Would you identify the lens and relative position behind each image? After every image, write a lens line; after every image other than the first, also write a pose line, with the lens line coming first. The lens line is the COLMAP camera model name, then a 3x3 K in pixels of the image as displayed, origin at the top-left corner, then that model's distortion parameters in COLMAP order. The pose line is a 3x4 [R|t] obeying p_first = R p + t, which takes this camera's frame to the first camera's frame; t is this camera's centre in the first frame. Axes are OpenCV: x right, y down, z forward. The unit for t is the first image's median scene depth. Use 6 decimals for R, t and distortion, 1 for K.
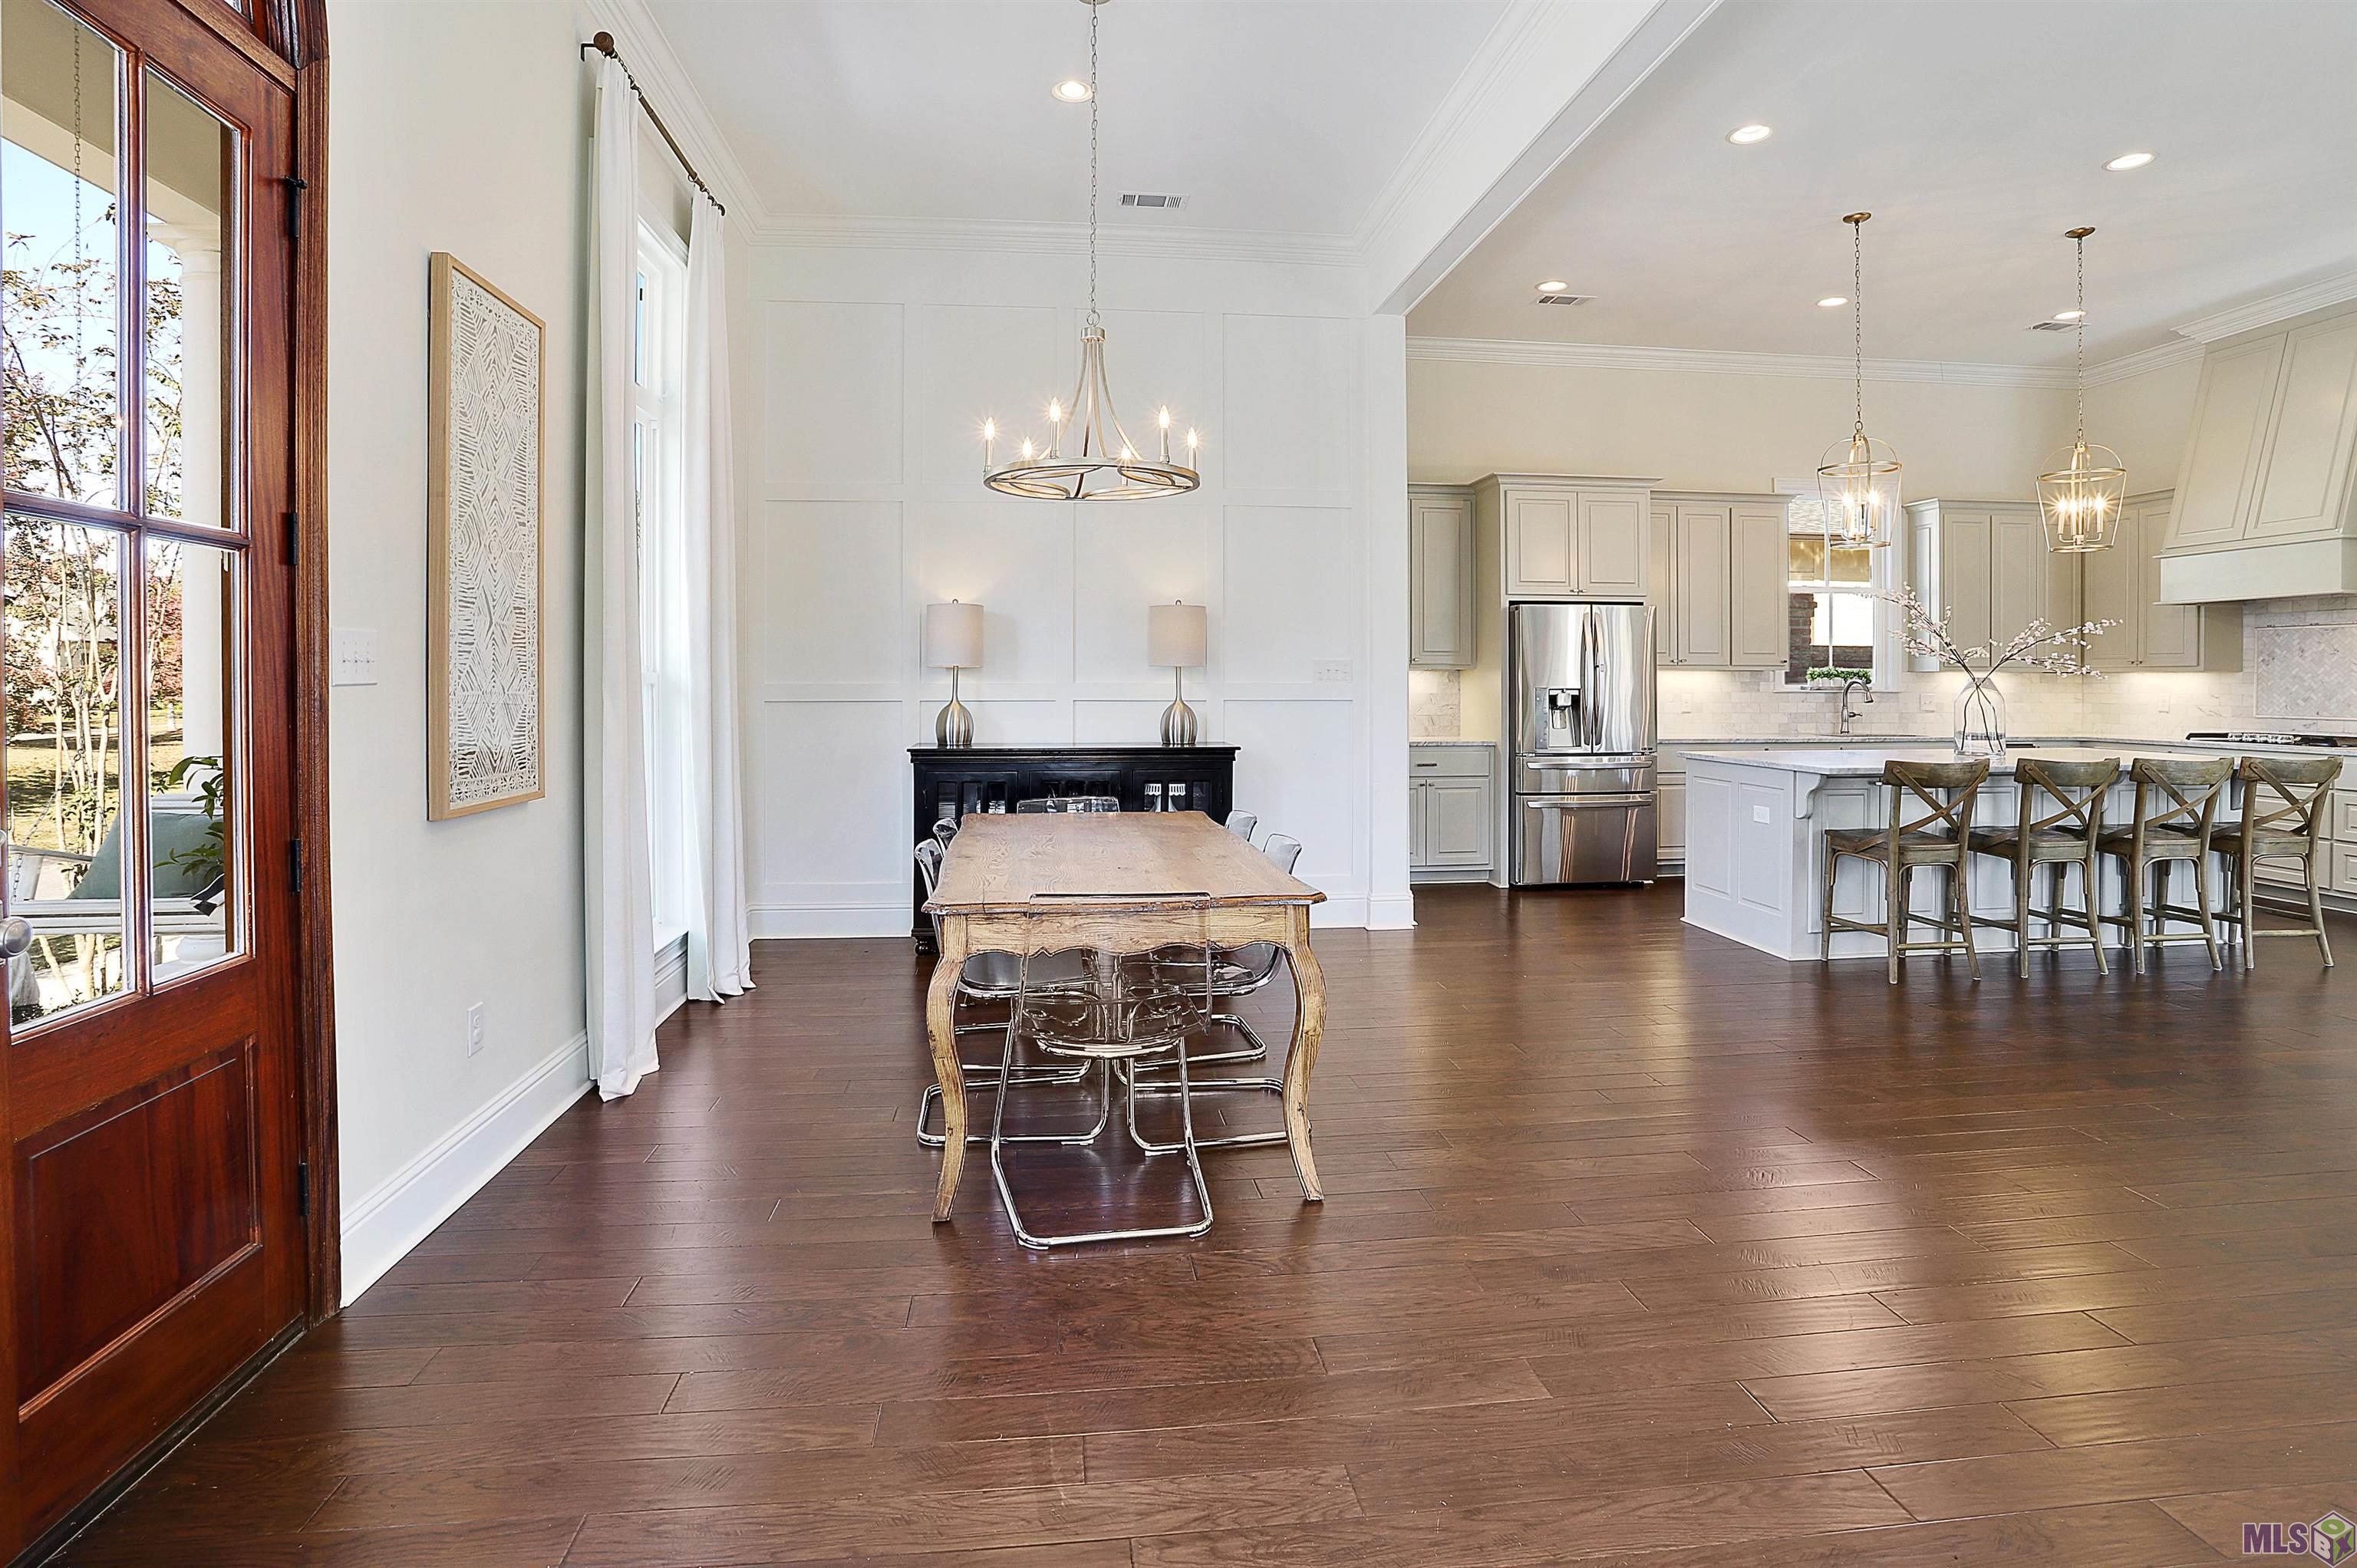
lens RADIAL K [[1188.1, 0, 1175.9], [0, 1188.1, 690.2], [0, 0, 1]] dist [-0.054605, 0.022132]
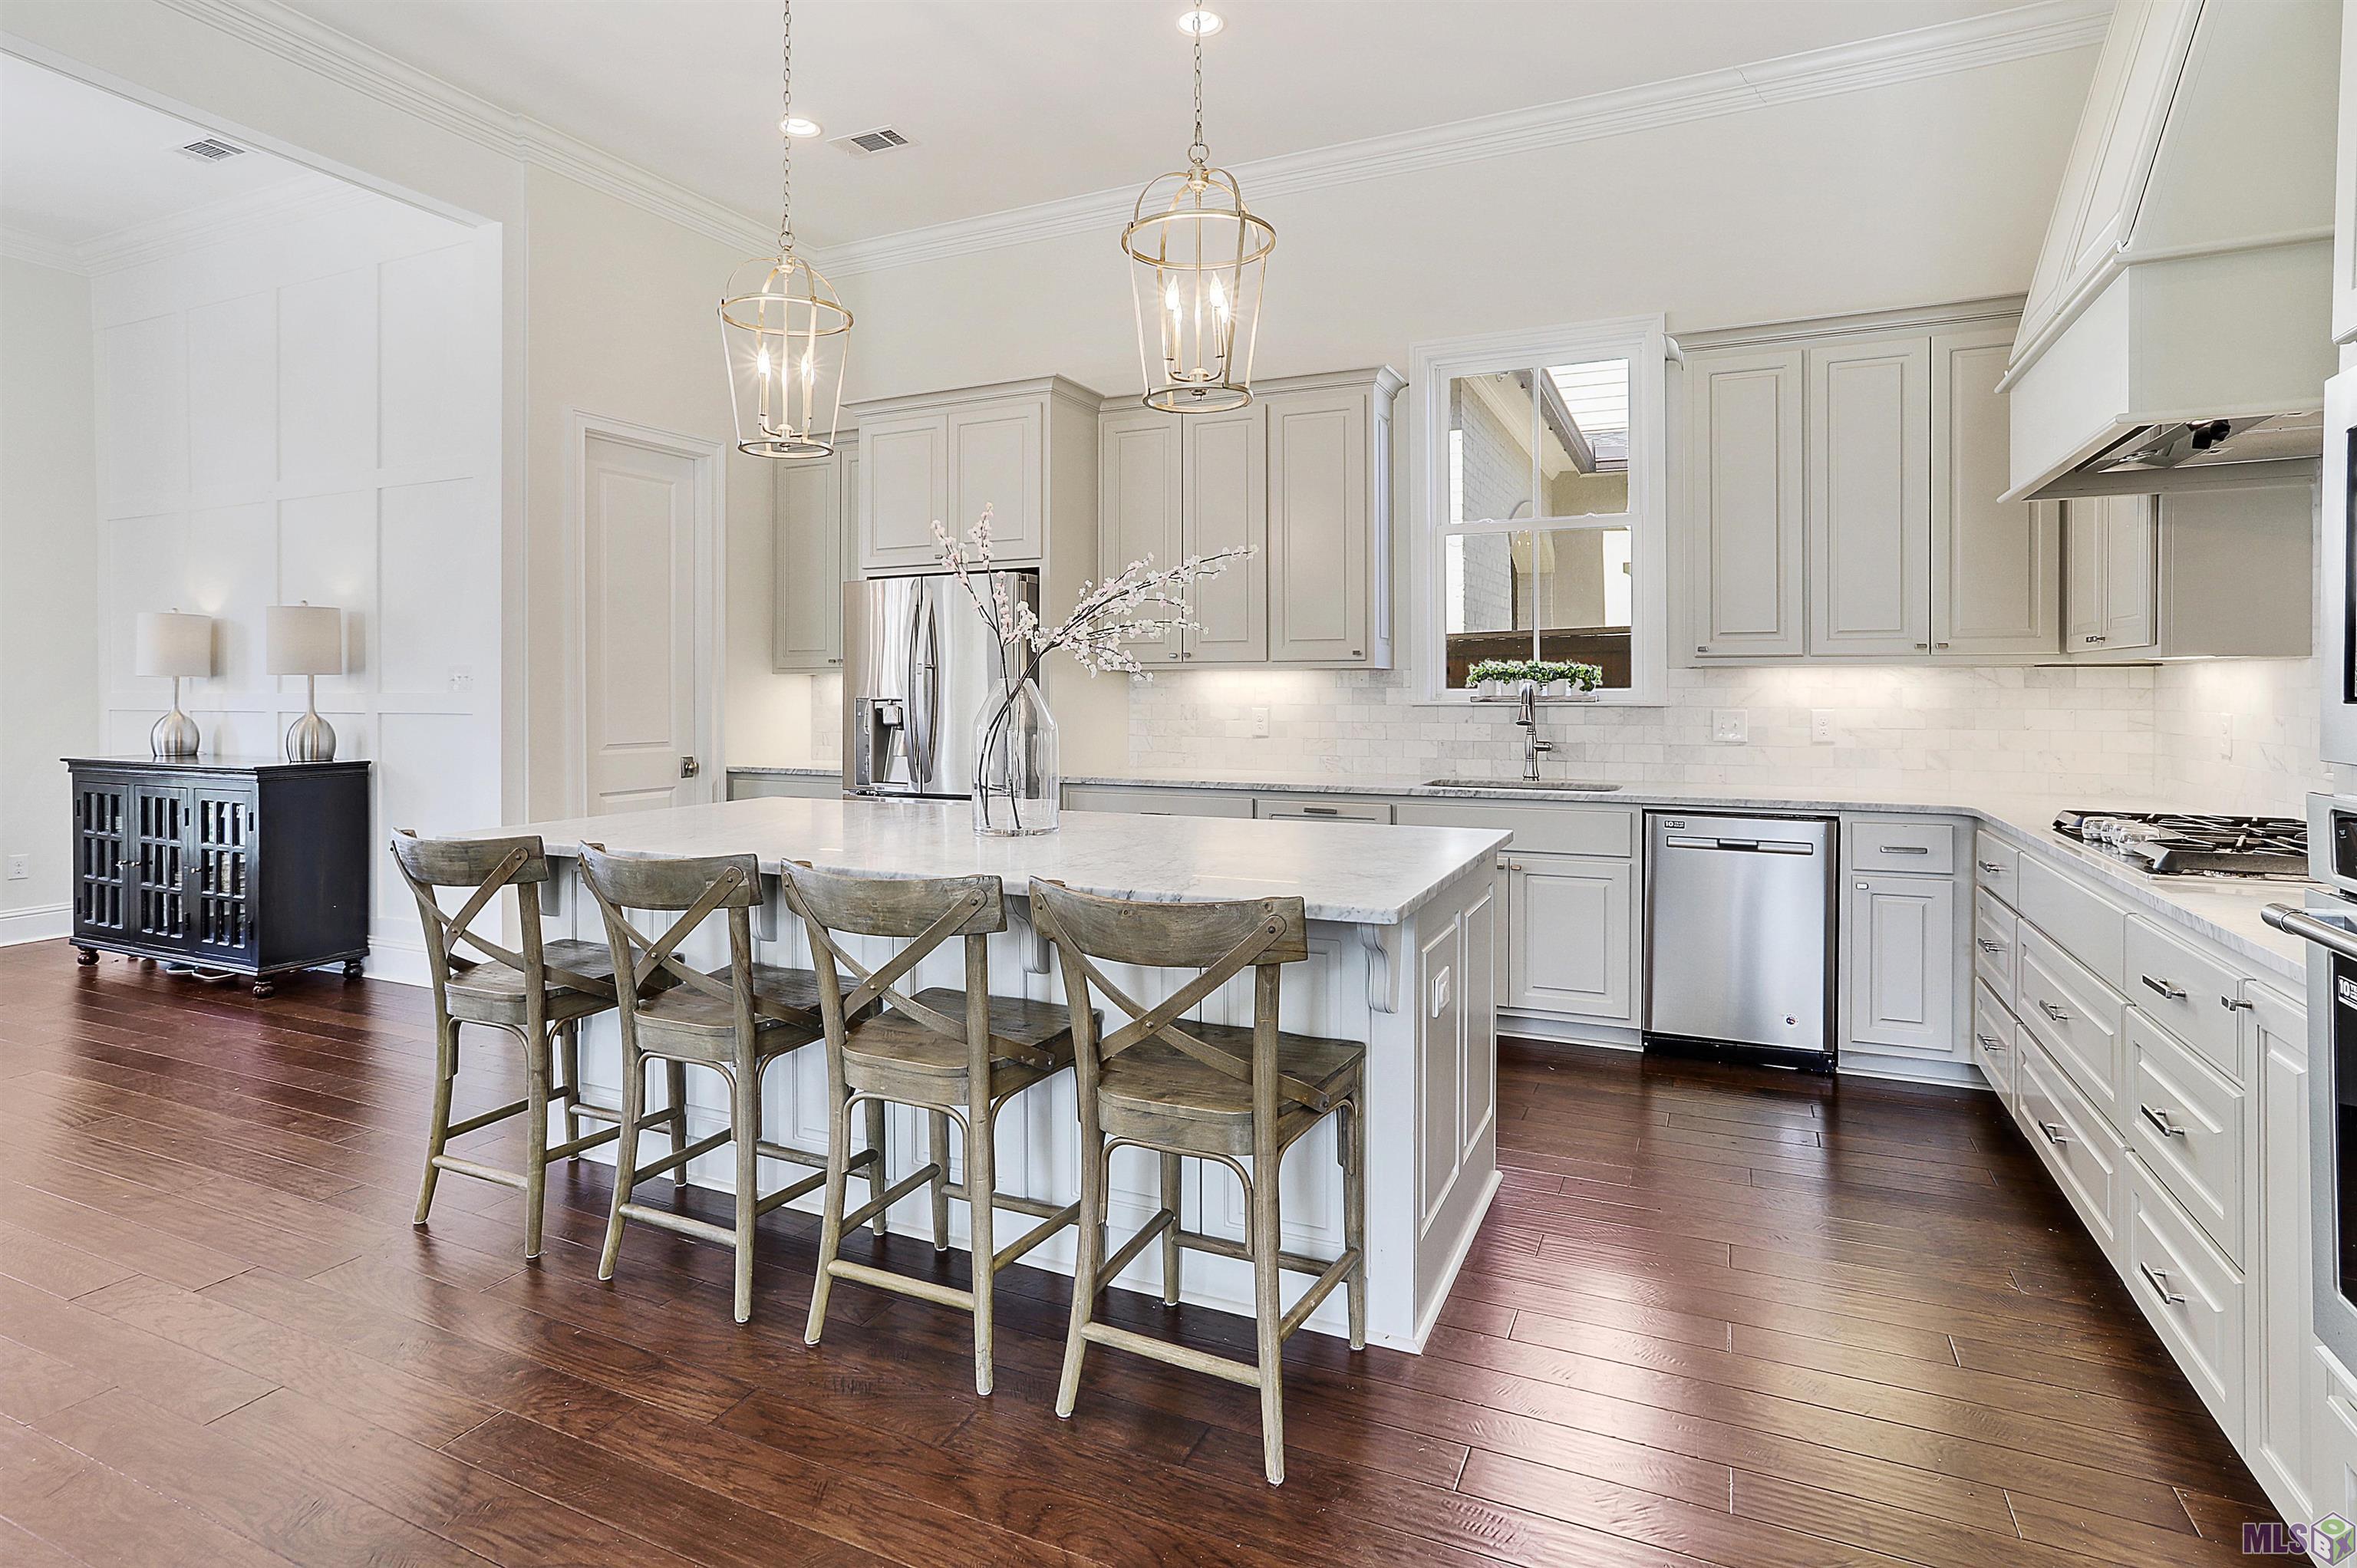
lens RADIAL K [[1188.1, 0, 1175.9], [0, 1188.1, 690.2], [0, 0, 1]] dist [-0.054605, 0.022132]
pose [[0.853094, -0.000480, -0.521756, 0.719509], [-0.000901, 0.999997, -0.002393, -0.004226], [0.521756, 0.002511, 0.853091, 0.430438]]
